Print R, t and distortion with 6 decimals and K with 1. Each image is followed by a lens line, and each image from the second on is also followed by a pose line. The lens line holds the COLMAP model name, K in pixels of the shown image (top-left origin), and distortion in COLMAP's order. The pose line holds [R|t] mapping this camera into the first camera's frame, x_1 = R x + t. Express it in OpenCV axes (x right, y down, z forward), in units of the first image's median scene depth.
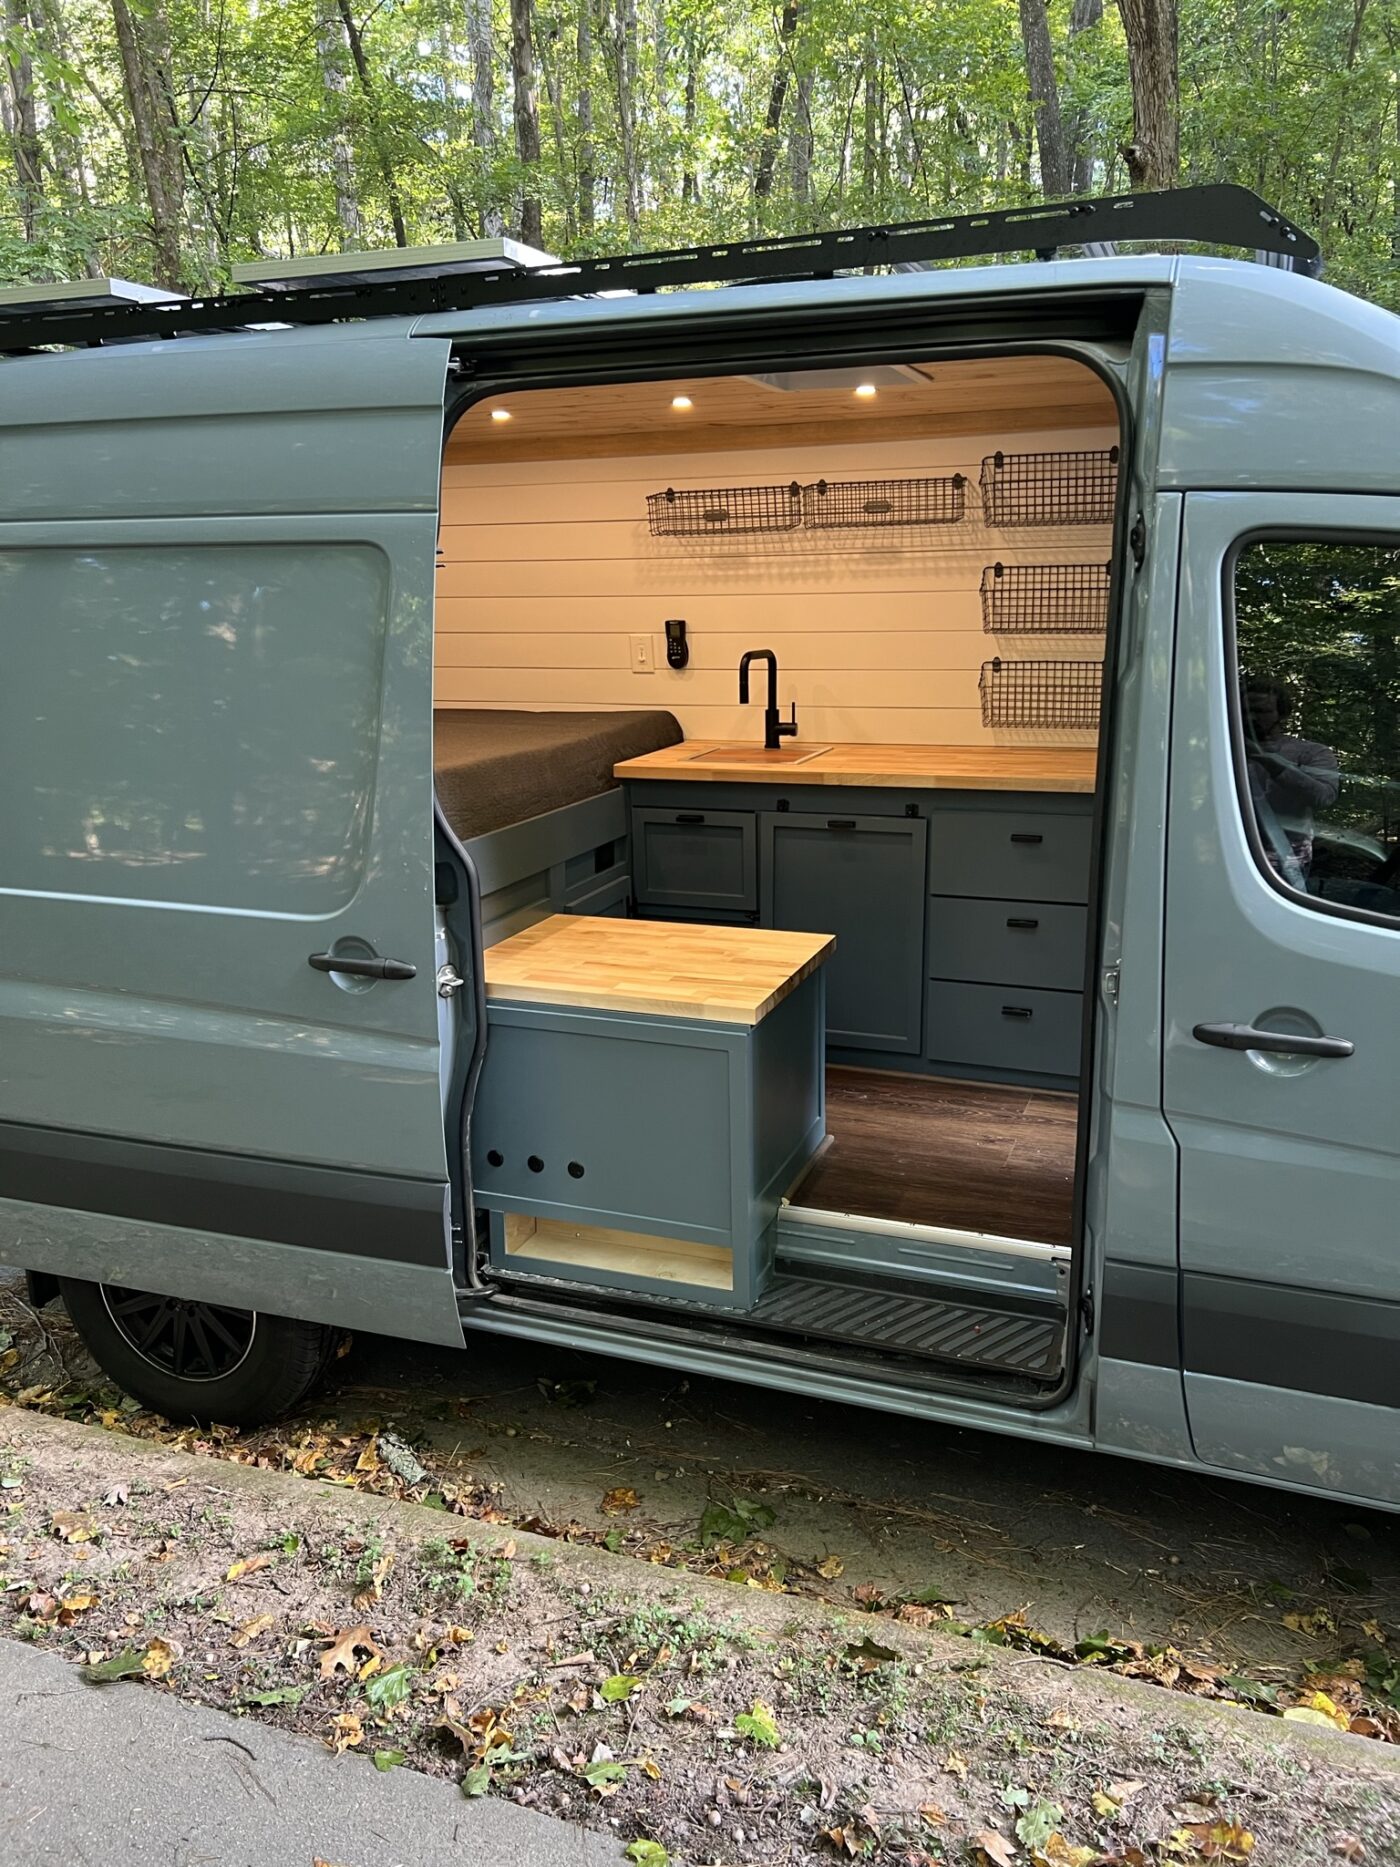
lens RADIAL K [[1385.6, 0, 704.0], [0, 1385.6, 1000.4], [0, 0, 1]] dist [0.046161, -0.058490]
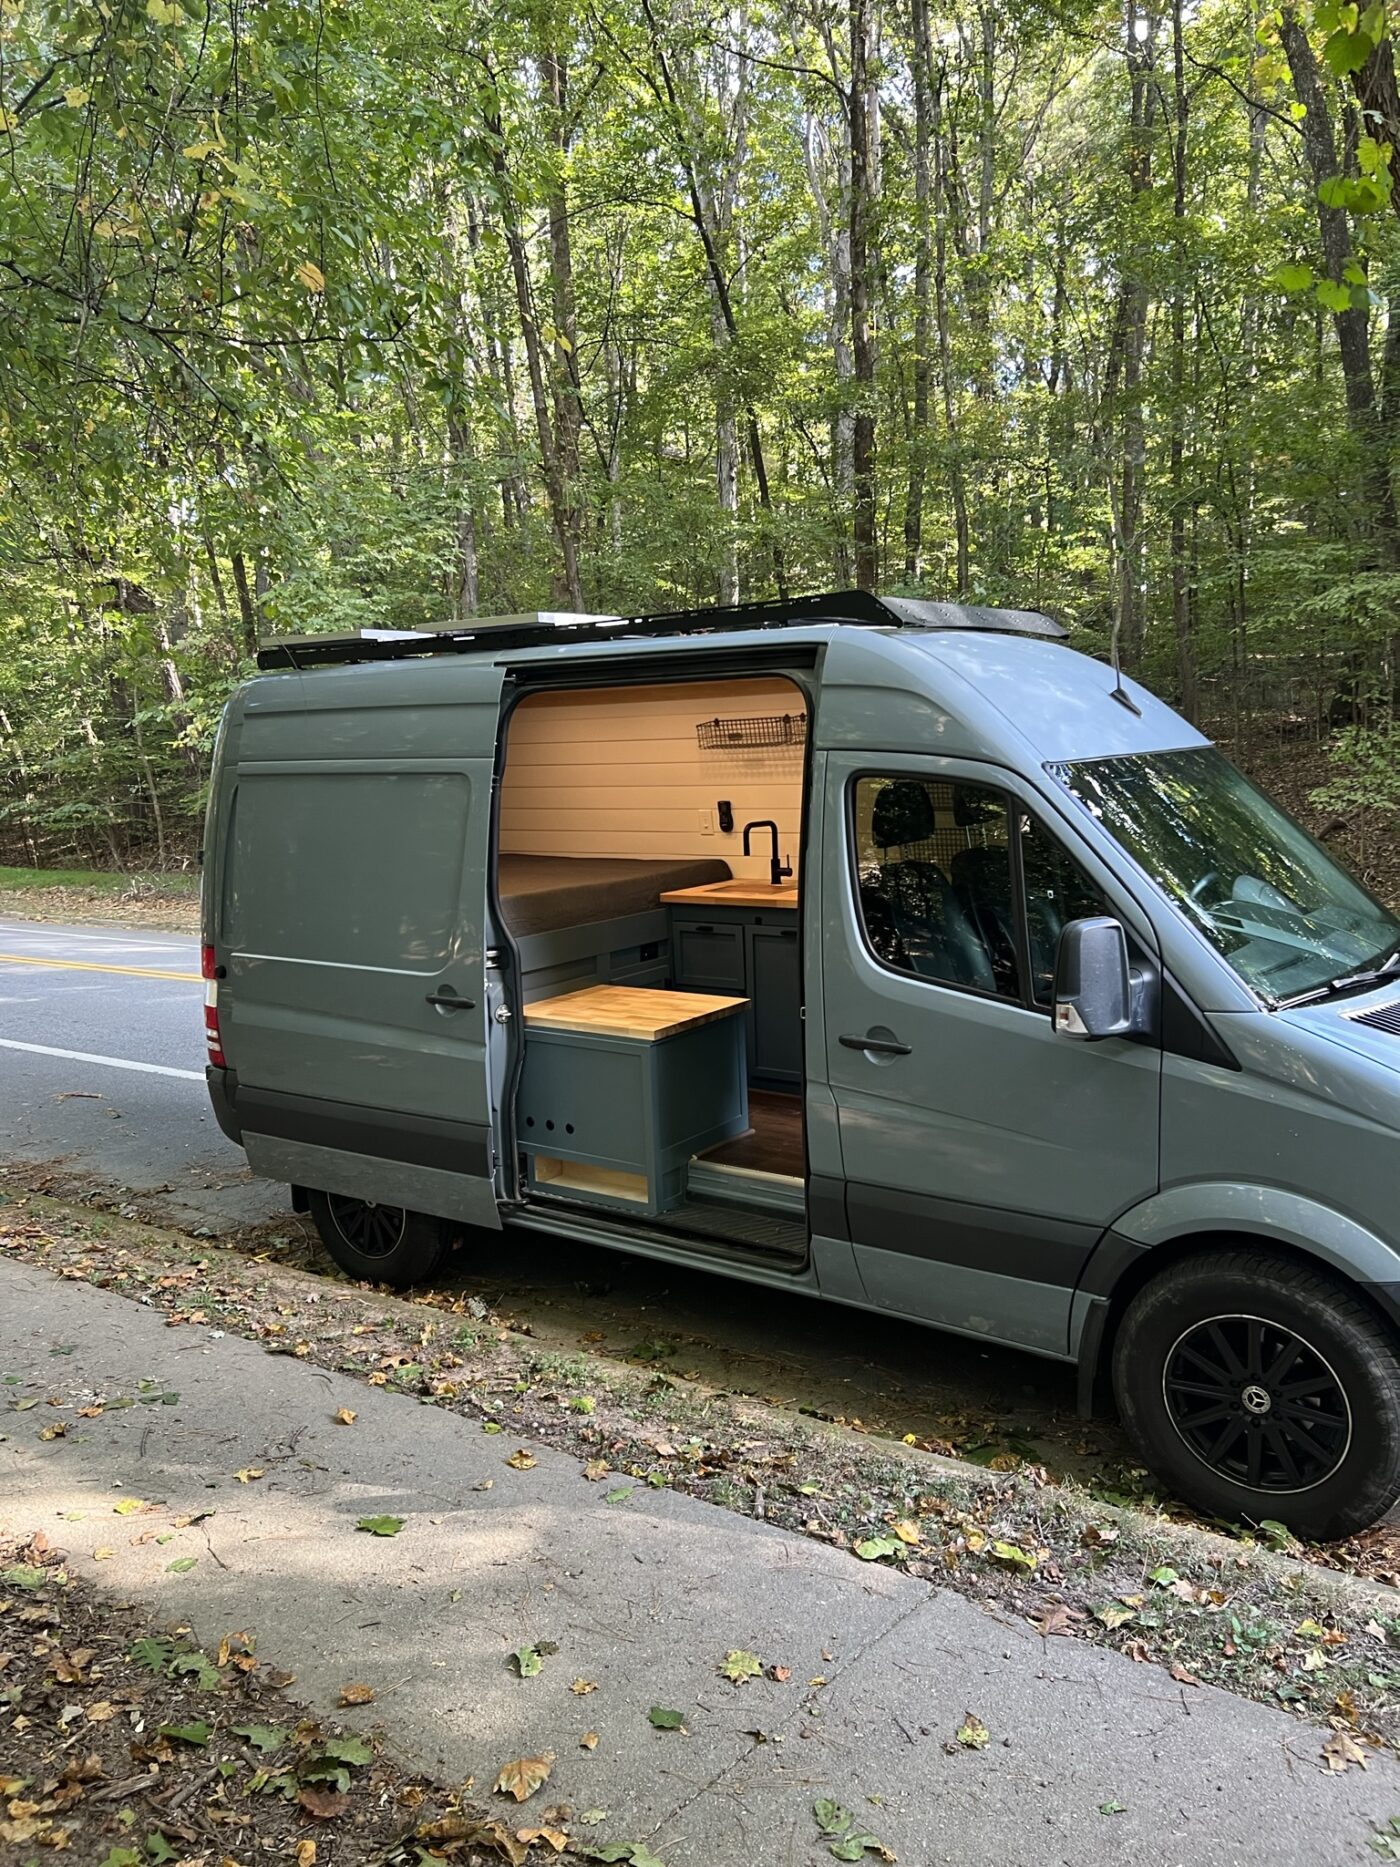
lens RADIAL K [[1385.6, 0, 704.0], [0, 1385.6, 1000.4], [0, 0, 1]] dist [0.046161, -0.058490]
pose [[0.964348, 0.028387, -0.263110, 0.500149], [-0.054186, 0.994346, -0.091322, 0.111094], [0.259030, 0.102323, 0.960434, -0.590325]]
